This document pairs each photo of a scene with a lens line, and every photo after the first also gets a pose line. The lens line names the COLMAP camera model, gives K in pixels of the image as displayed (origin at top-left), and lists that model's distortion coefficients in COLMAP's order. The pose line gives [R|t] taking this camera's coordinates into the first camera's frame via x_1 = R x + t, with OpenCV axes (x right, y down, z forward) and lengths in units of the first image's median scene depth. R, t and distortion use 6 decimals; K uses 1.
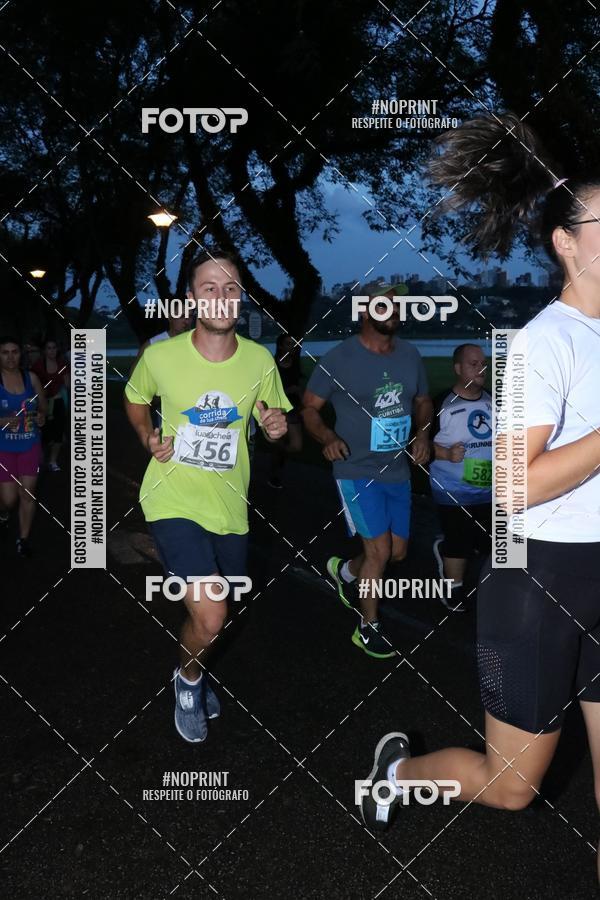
lens RADIAL K [[1053.5, 0, 303.7], [0, 1053.5, 453.0], [0, 0, 1]] dist [-0.051310, 0.442713]
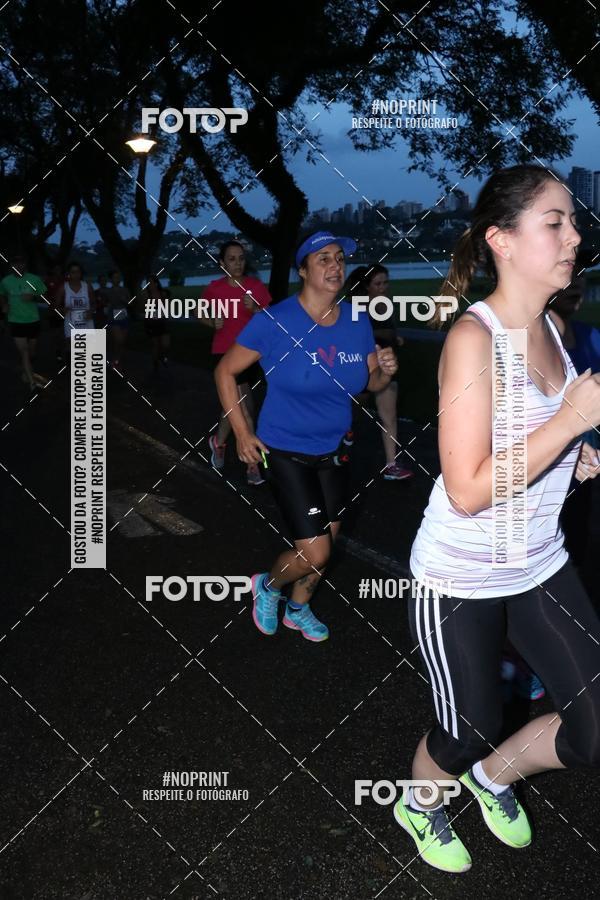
lens RADIAL K [[874.2, 0, 300.0], [0, 874.2, 450.0], [0, 0, 1]] dist [-0.124526, 0.253866]
pose [[0.997866, -0.045039, 0.047272, -0.038237], [0.040184, 0.994270, 0.099058, -0.015920], [-0.051462, -0.096947, 0.993958, 0.176138]]
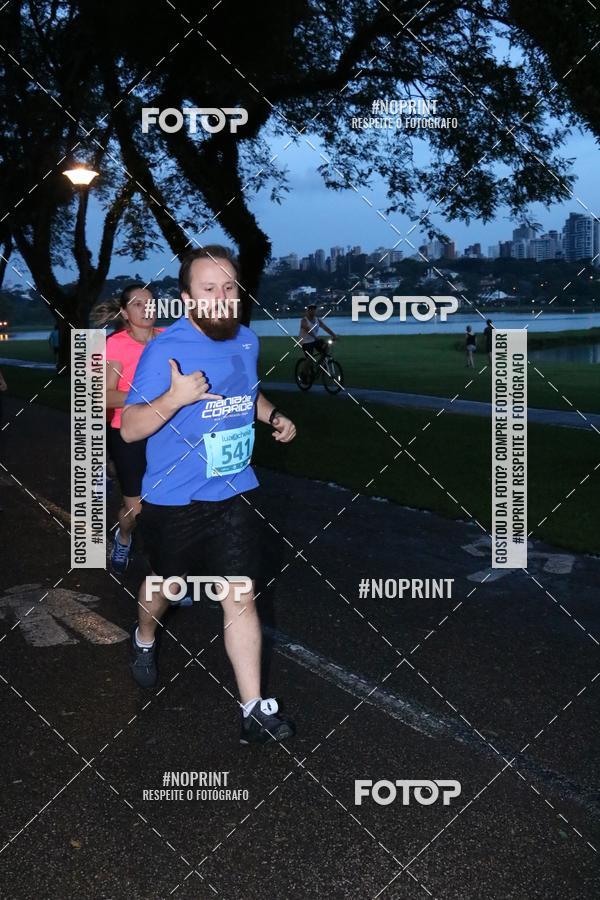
lens RADIAL K [[971.2, 0, 305.3], [0, 971.2, 449.5], [0, 0, 1]] dist [-0.063850, 0.311918]
pose [[0.995580, -0.027871, 0.089689, -0.030716], [0.025601, 0.999324, 0.026367, -0.019443], [-0.090363, -0.023955, 0.995621, 0.207359]]
